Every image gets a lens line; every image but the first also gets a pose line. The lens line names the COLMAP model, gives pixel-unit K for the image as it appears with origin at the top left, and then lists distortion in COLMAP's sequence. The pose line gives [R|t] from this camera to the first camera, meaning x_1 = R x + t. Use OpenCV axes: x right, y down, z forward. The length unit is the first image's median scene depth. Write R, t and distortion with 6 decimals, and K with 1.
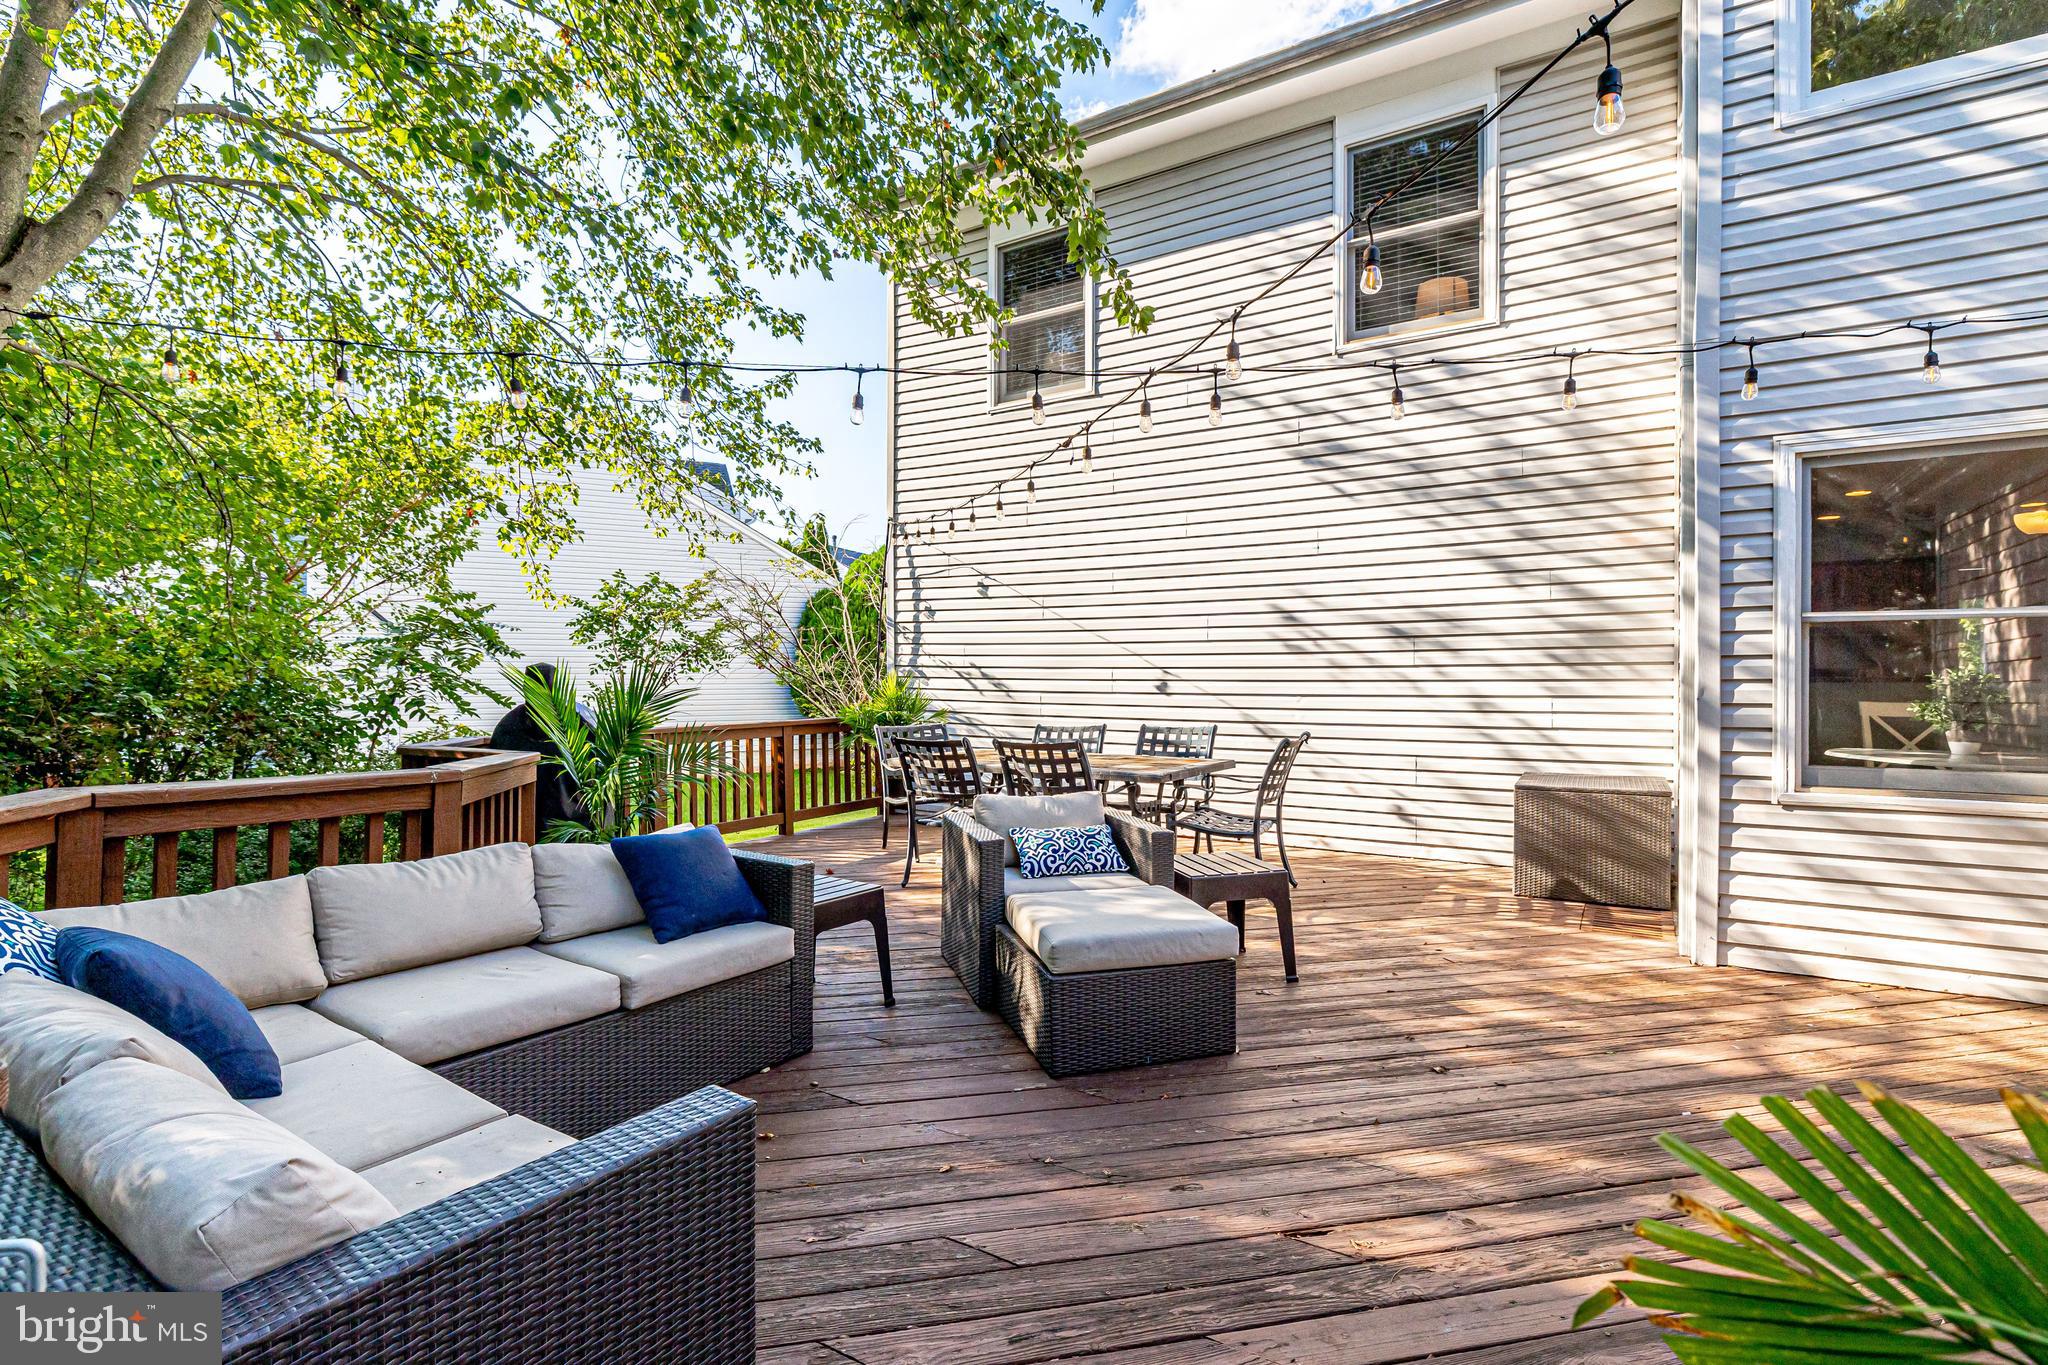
lens RADIAL K [[993.2, 0, 998.3], [0, 993.2, 685.6], [0, 0, 1]] dist [-0.022245, -0.000108]
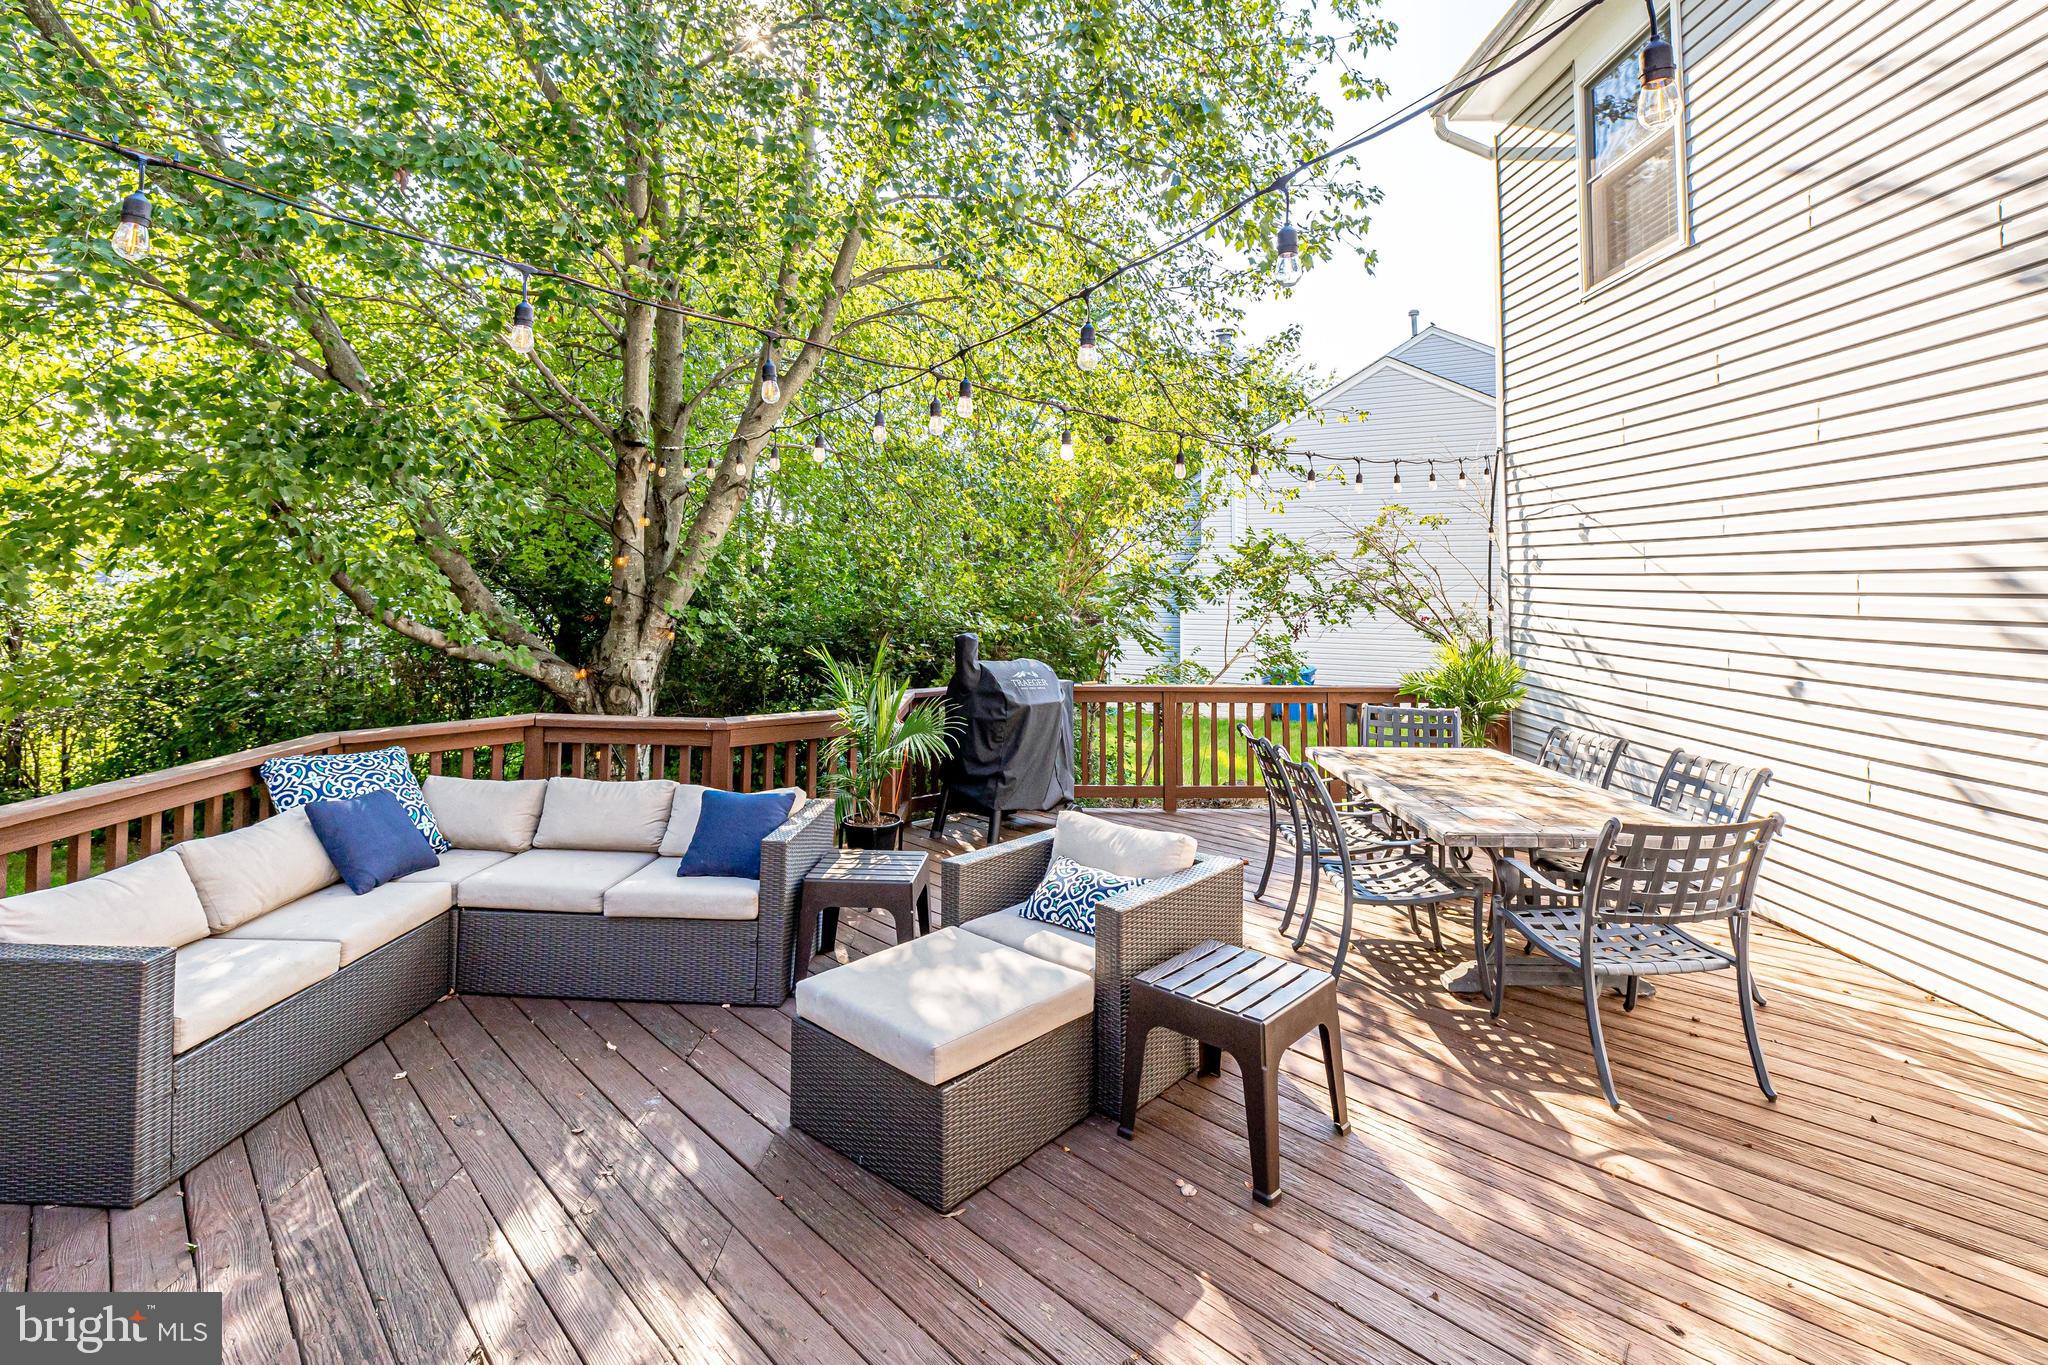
lens RADIAL K [[948.4, 0, 1000.6], [0, 948.4, 535.3], [0, 0, 1]] dist [-0.004467, -0.000232]
pose [[0.528121, -0.043229, -0.848068, 0.403717], [-0.012124, 0.998218, -0.058432, -0.053109], [0.849083, 0.041141, 0.526656, 0.273001]]
